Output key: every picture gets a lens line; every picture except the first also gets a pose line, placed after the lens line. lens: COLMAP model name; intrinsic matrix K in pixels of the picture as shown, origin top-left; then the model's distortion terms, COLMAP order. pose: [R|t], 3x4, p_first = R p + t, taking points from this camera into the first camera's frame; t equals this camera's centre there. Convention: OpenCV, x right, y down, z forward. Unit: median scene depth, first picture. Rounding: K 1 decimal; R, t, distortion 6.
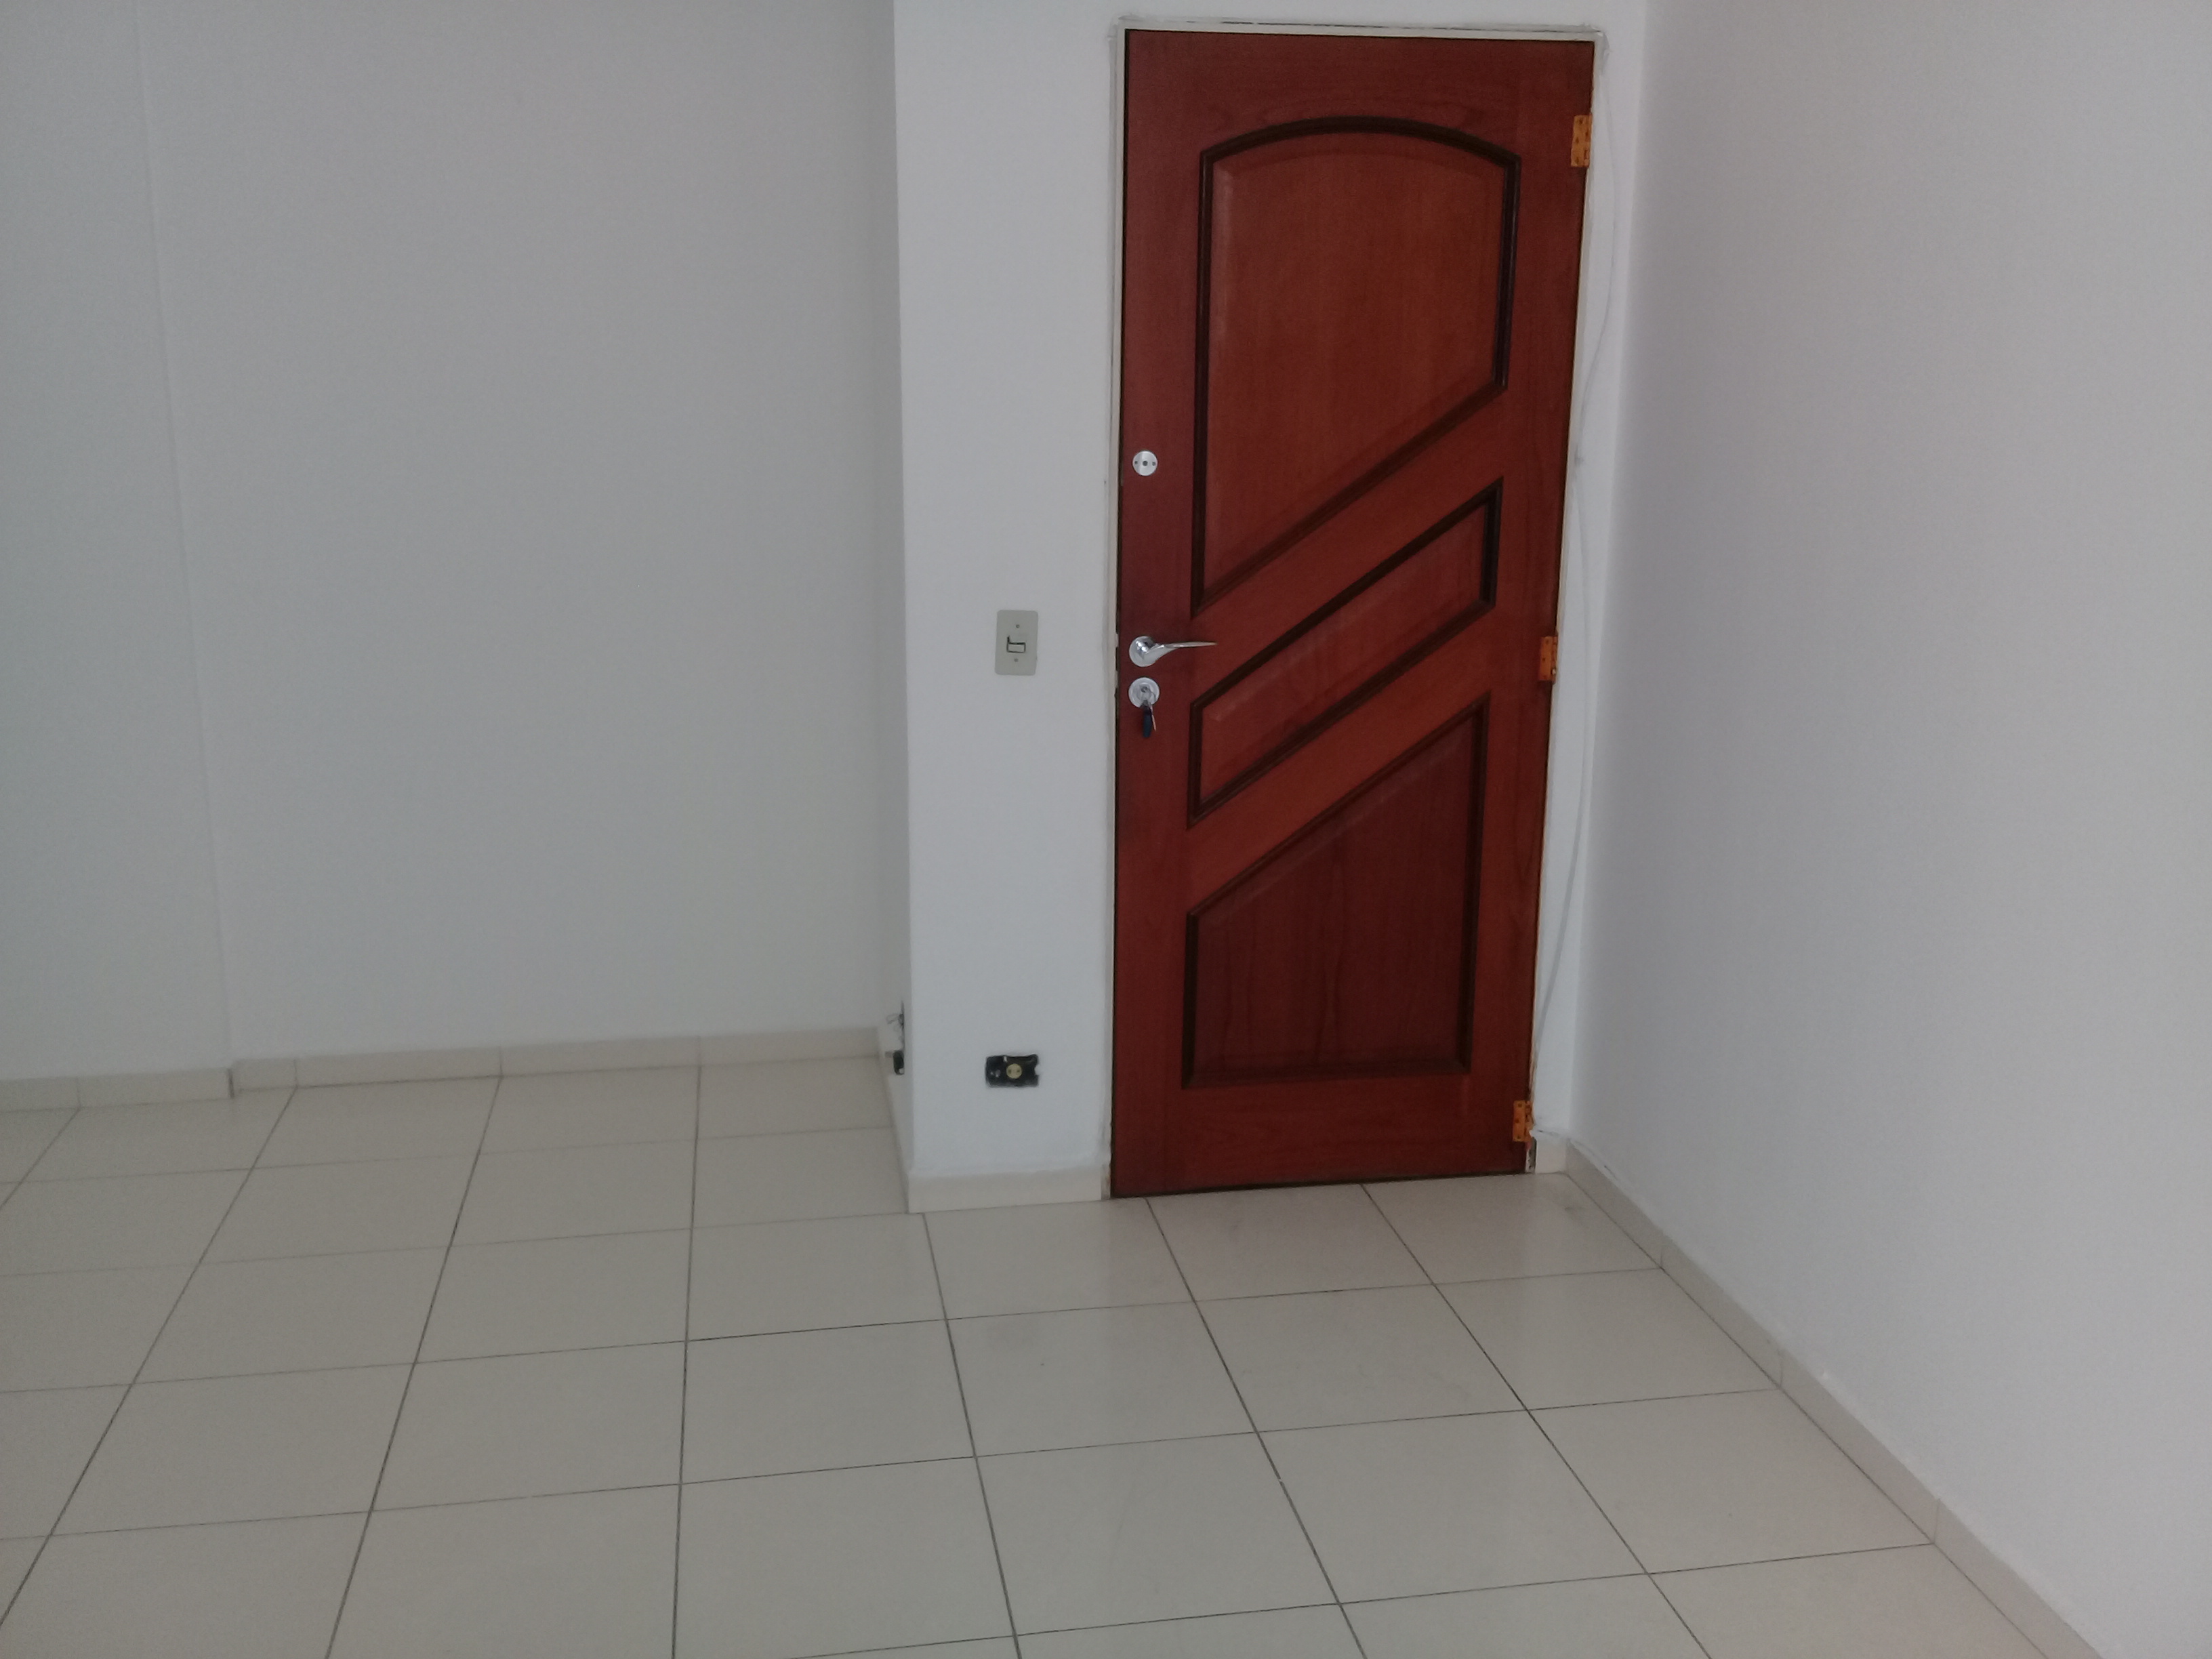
lens RADIAL K [[2030.6, 0, 1106.0], [0, 2030.6, 829.5], [0, 0, 1]] dist [-0.003044, -0.026608]
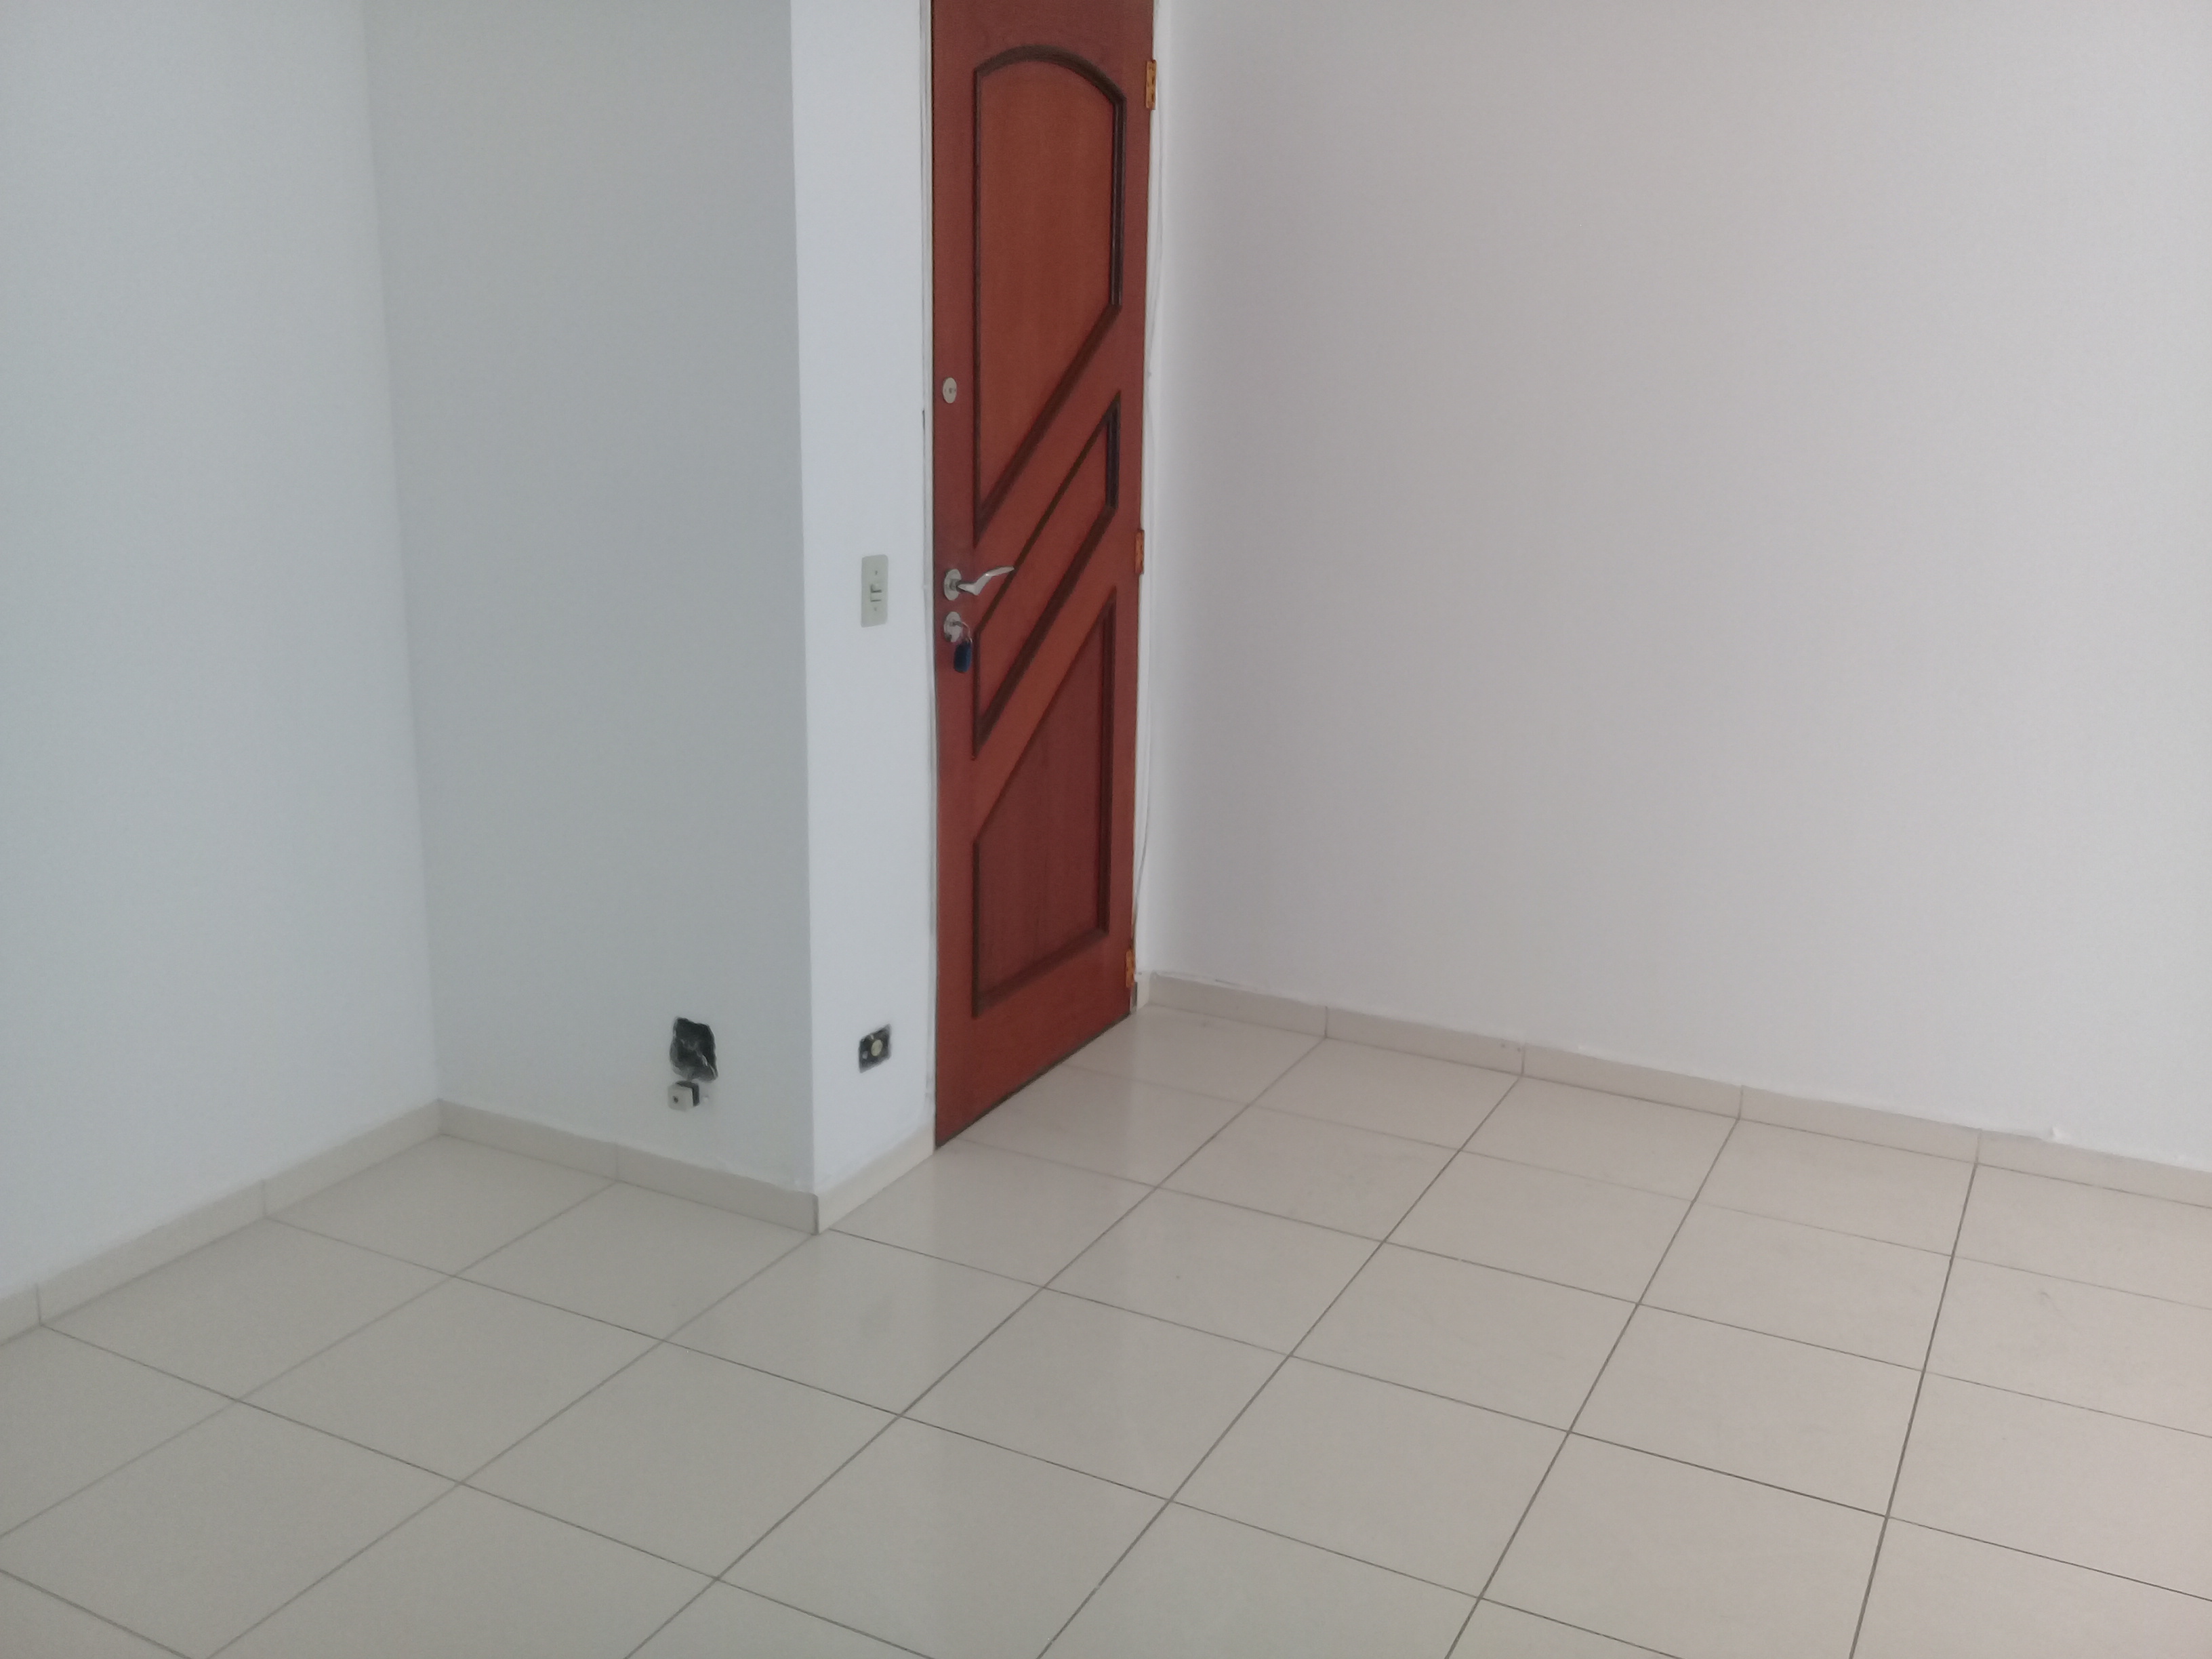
lens RADIAL K [[2030.6, 0, 1106.0], [0, 2030.6, 829.5], [0, 0, 1]] dist [-0.003044, -0.026608]
pose [[0.604658, -0.214168, 0.767151, -0.682197], [0.179993, 0.974996, 0.130326, -0.083055], [-0.775881, 0.059279, 0.628088, 0.321797]]
